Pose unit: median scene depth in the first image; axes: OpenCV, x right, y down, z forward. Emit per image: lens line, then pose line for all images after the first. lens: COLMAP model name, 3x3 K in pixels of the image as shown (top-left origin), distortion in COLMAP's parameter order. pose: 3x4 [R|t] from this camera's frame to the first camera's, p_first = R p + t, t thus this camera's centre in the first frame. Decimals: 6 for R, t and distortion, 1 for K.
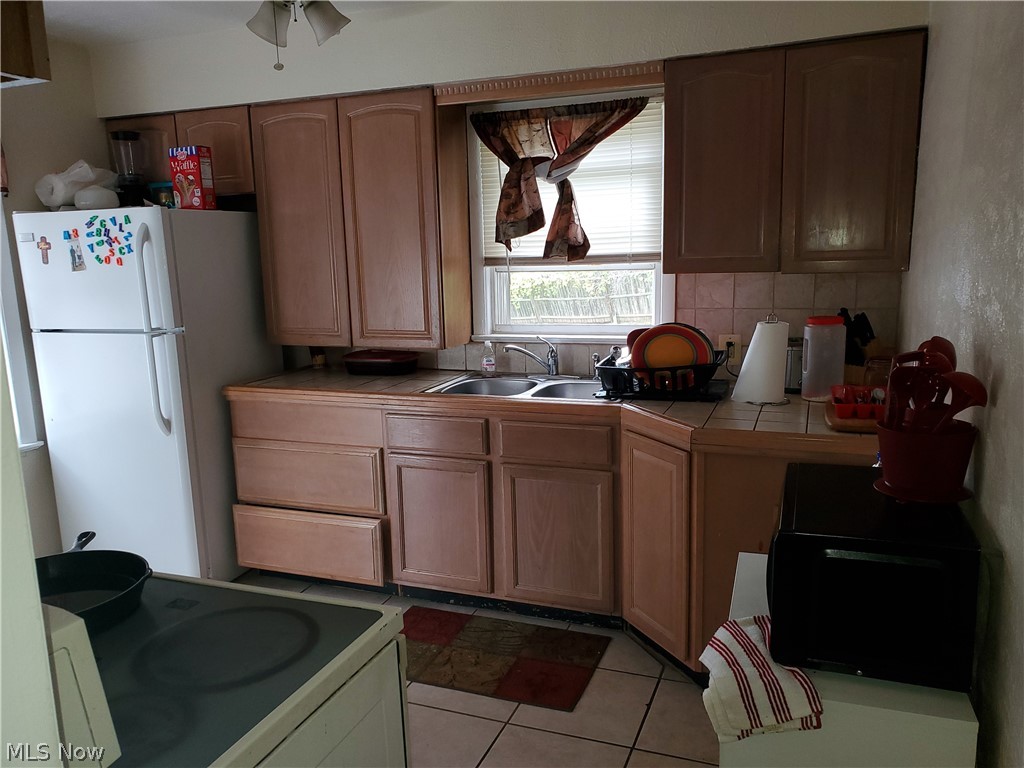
lens RADIAL K [[788.4, 0, 512.5], [0, 788.4, 389.7], [0, 0, 1]] dist [0.047203, -0.000379]
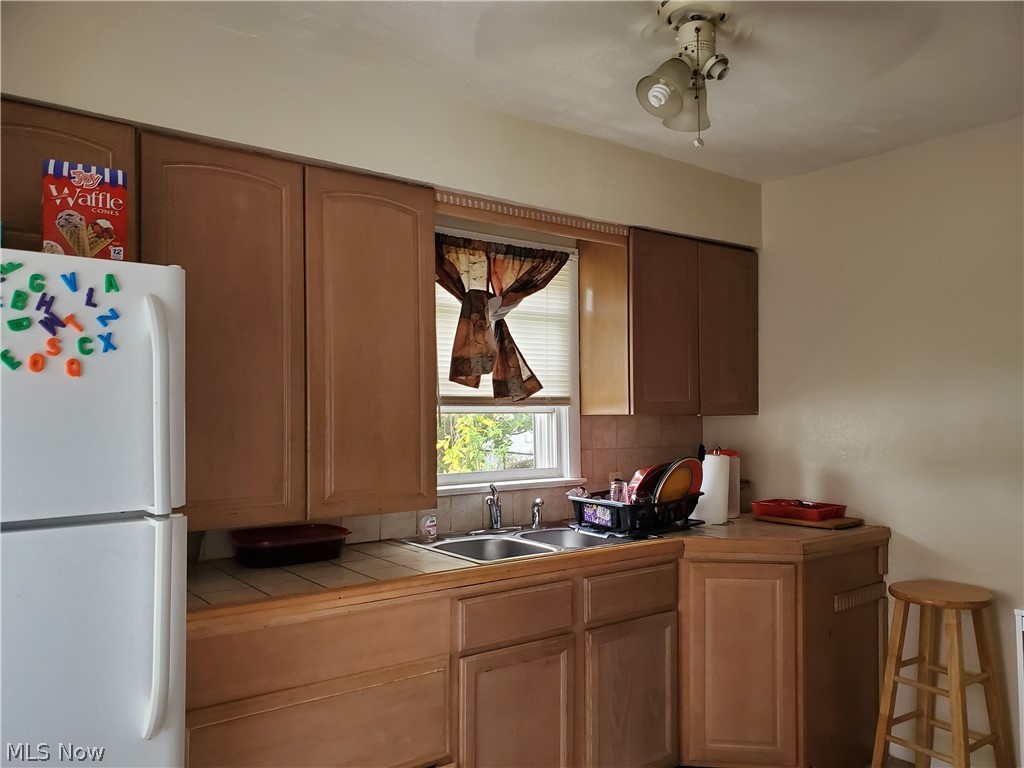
lens RADIAL K [[766.0, 0, 501.1], [0, 766.0, 401.3], [0, 0, 1]] dist [0.050447, 0.004834]
pose [[0.540093, 0.036973, 0.840793, -0.728205], [0.140452, 0.981065, -0.133362, -0.047560], [-0.829803, 0.190119, 0.524673, 0.562909]]
